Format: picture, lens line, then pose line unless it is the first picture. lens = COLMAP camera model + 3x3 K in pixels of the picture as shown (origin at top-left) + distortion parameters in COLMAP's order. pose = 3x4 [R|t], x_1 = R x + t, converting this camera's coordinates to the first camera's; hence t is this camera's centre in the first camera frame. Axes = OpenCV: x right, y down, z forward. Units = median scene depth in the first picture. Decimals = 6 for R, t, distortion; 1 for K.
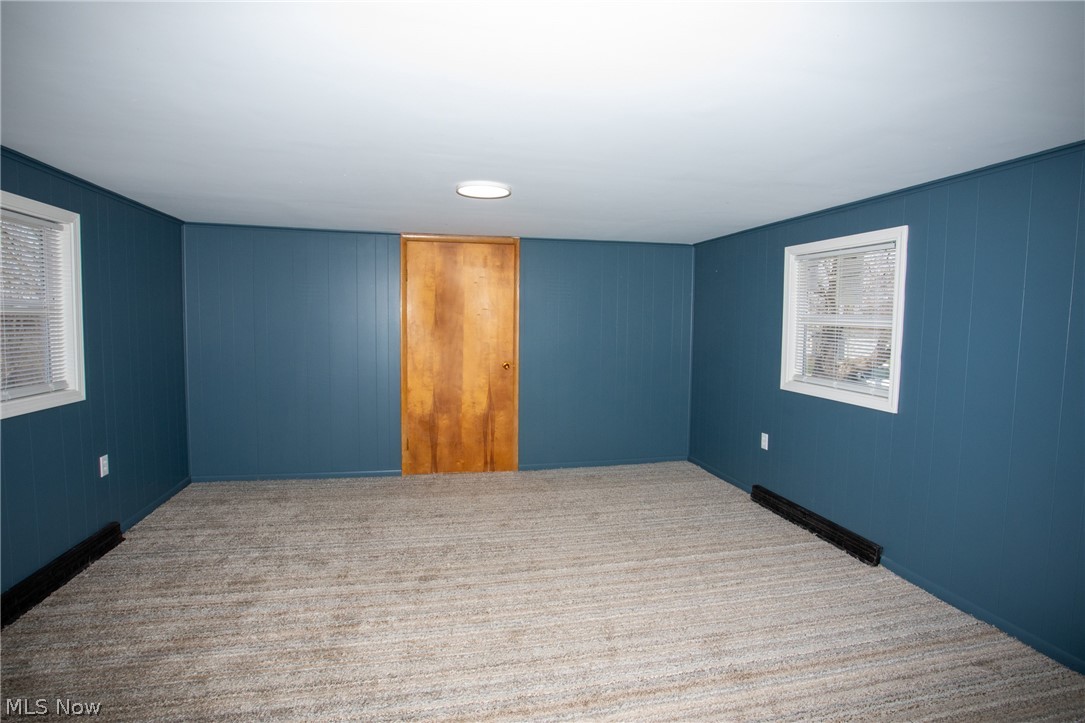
lens RADIAL K [[540.3, 0, 542.5], [0, 540.3, 361.5], [0, 0, 1]] dist [-0.075048, 0.030232]
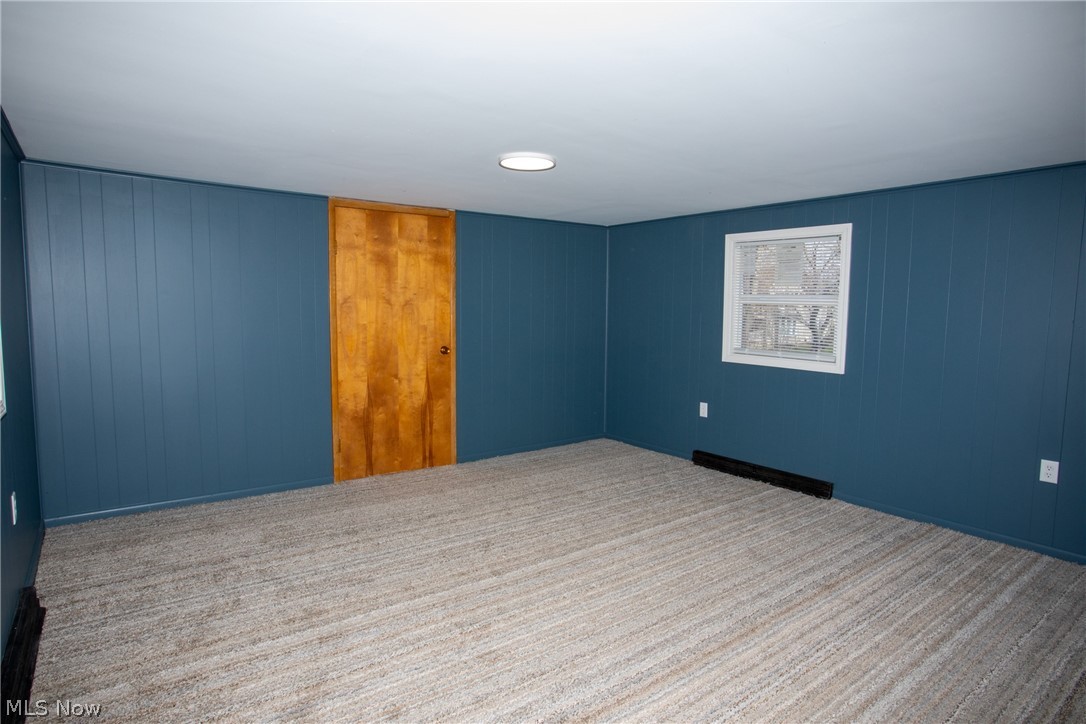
lens RADIAL K [[600.3, 0, 543.0], [0, 600.3, 362.0], [0, 0, 1]] dist [-0.046945, 0.003219]
pose [[0.912626, -0.040985, 0.406736, -0.391508], [0.031461, 0.999052, 0.030079, 0.003025], [-0.407584, -0.014655, 0.913050, 0.003697]]
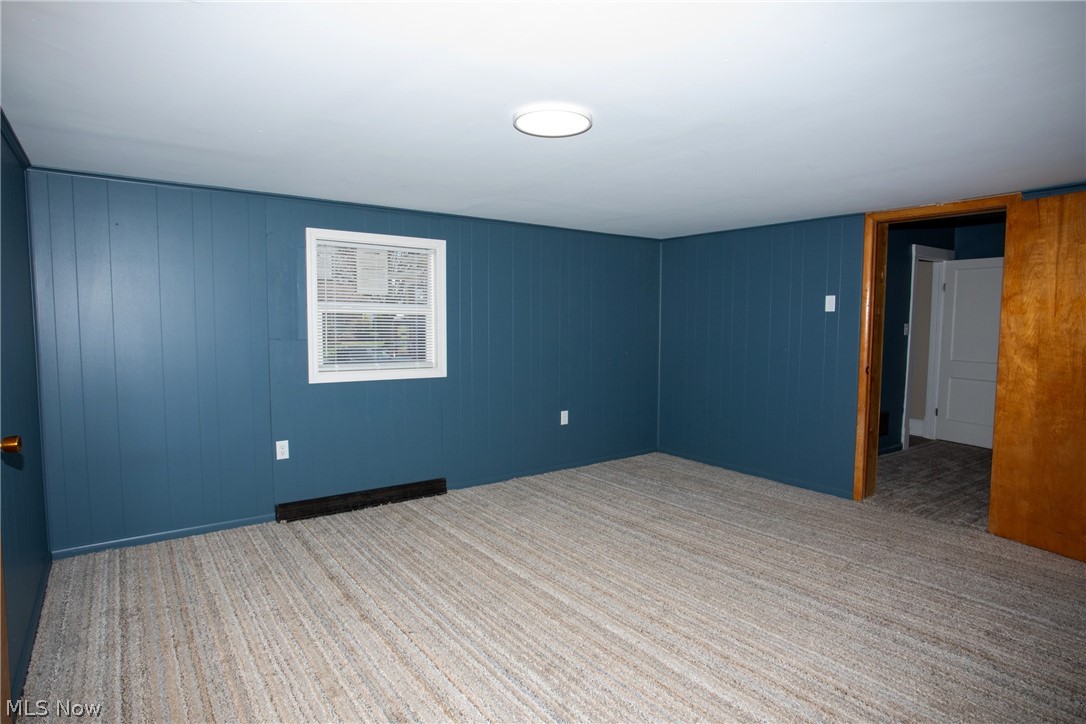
lens RADIAL K [[600.3, 0, 543.0], [0, 600.3, 362.0], [0, 0, 1]] dist [-0.046945, 0.003219]
pose [[-0.402671, -0.081853, 0.911678, -0.611329], [0.057856, 0.991726, 0.114594, -0.075385], [-0.913514, 0.098890, -0.394604, 0.988591]]
